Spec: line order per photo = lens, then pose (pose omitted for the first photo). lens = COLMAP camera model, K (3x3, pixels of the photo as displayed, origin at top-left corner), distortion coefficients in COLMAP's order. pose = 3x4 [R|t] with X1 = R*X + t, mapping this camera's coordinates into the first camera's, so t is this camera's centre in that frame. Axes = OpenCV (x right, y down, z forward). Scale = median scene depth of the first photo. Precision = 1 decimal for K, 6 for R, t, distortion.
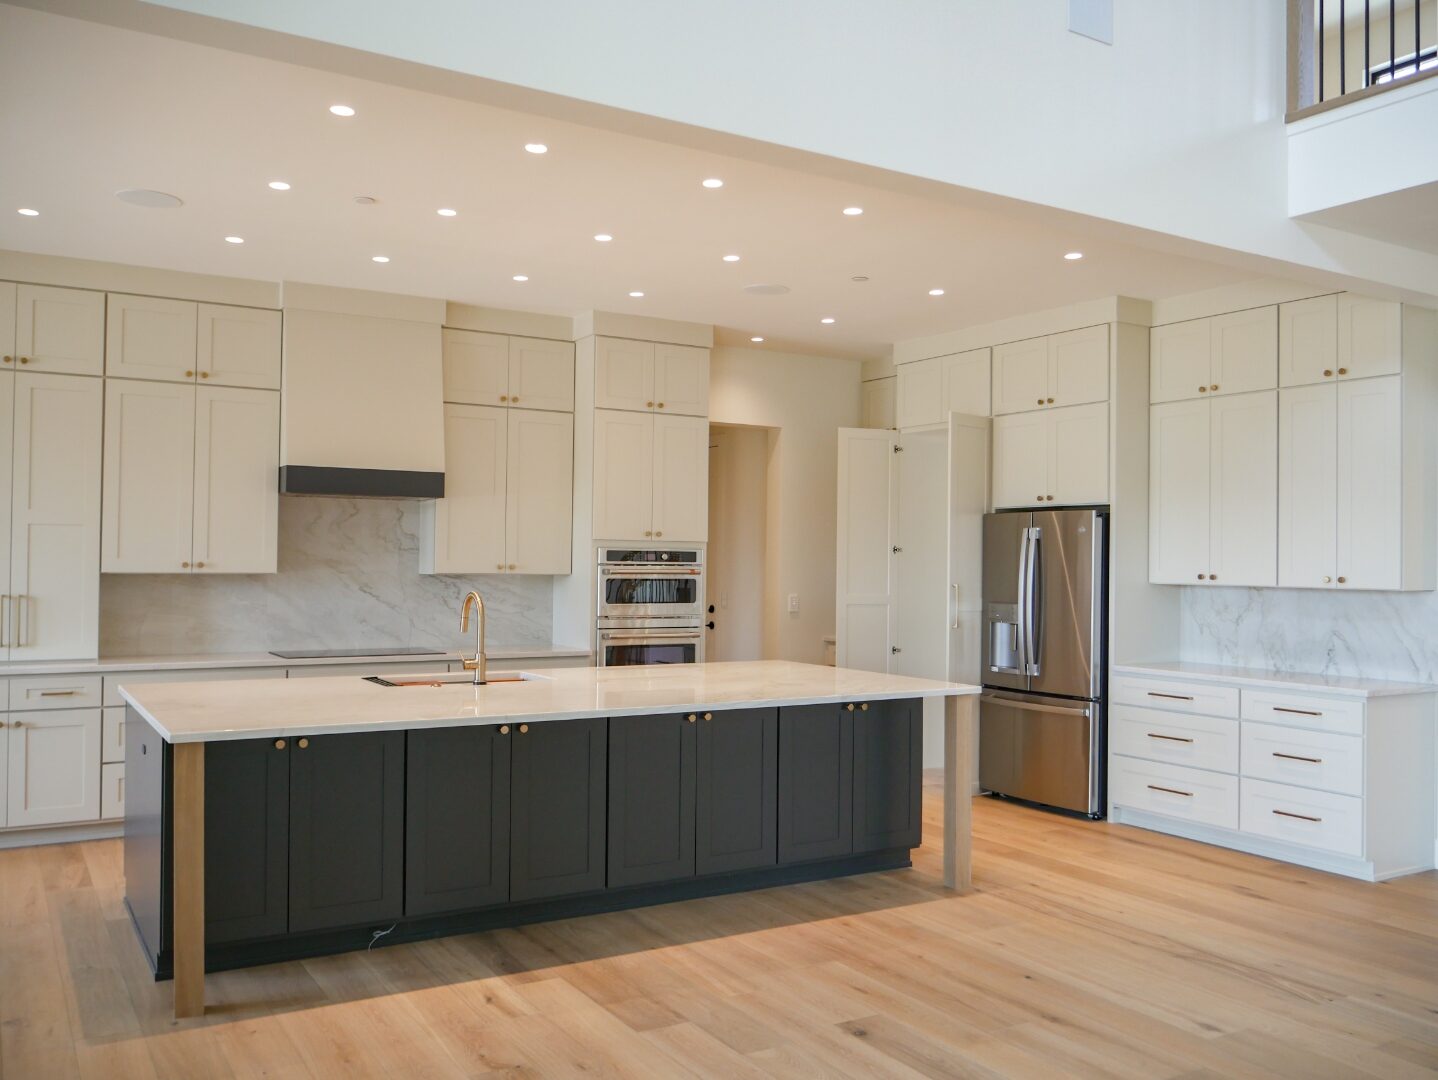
lens RADIAL K [[1227.9, 0, 719.0], [0, 1227.9, 540.0], [0, 0, 1]] dist [-0.017962, 0.001700]
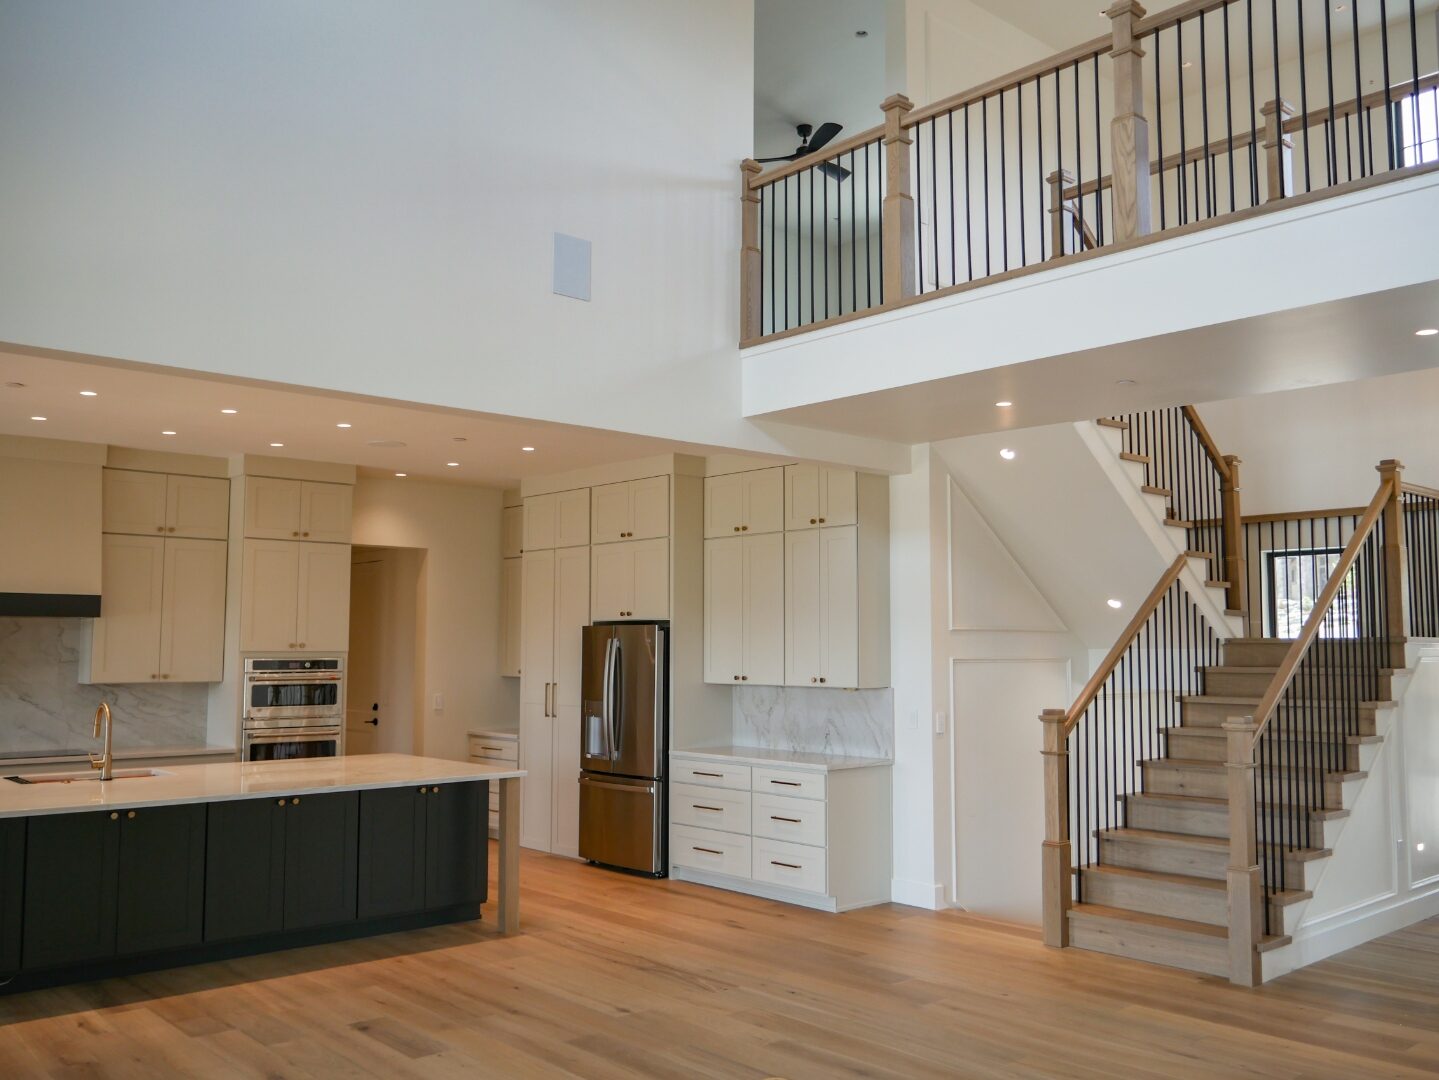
lens RADIAL K [[1247.6, 0, 719.5], [0, 1247.6, 540.0], [0, 0, 1]] dist [-0.014164, -0.010891]
pose [[0.982970, 0.004745, 0.183707, 0.138717], [0.007738, 0.997712, -0.067170, -0.025228], [-0.183606, 0.067447, 0.980683, -0.262852]]
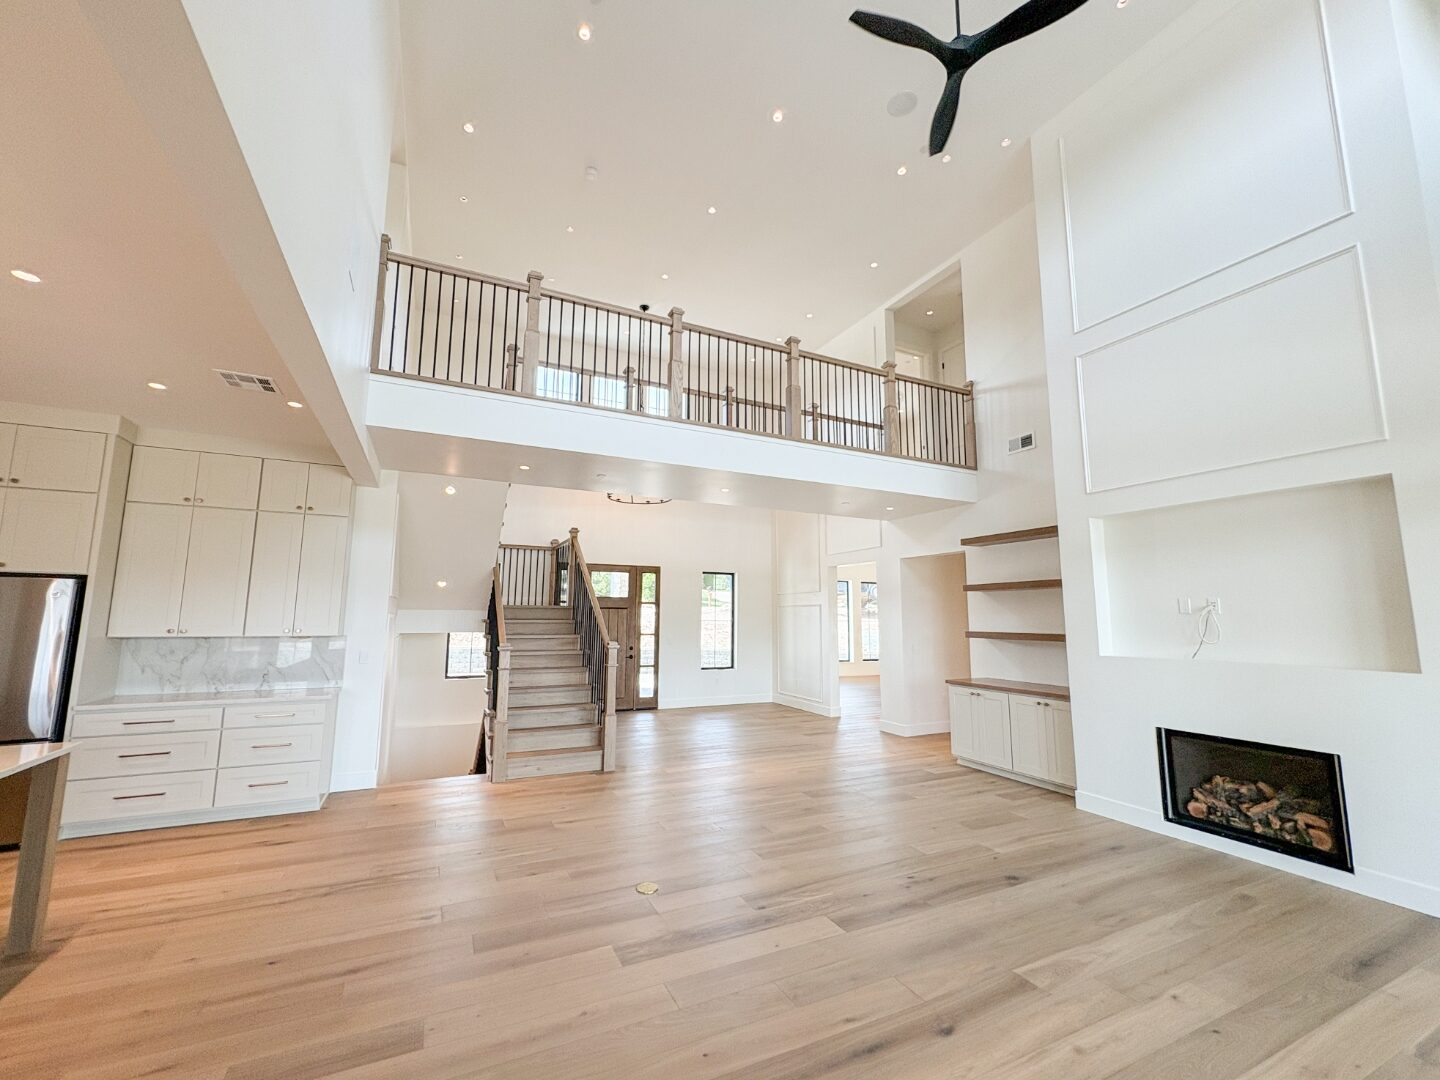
lens RADIAL K [[586.3, 0, 720.0], [0, 586.3, 540.0], [0, 0, 1]] dist [0.002156, -0.000605]
pose [[0.093600, 0.118129, 0.988577, -0.223172], [-0.023566, 0.992921, -0.116416, -0.010301], [-0.995331, -0.012400, 0.095721, 0.307382]]
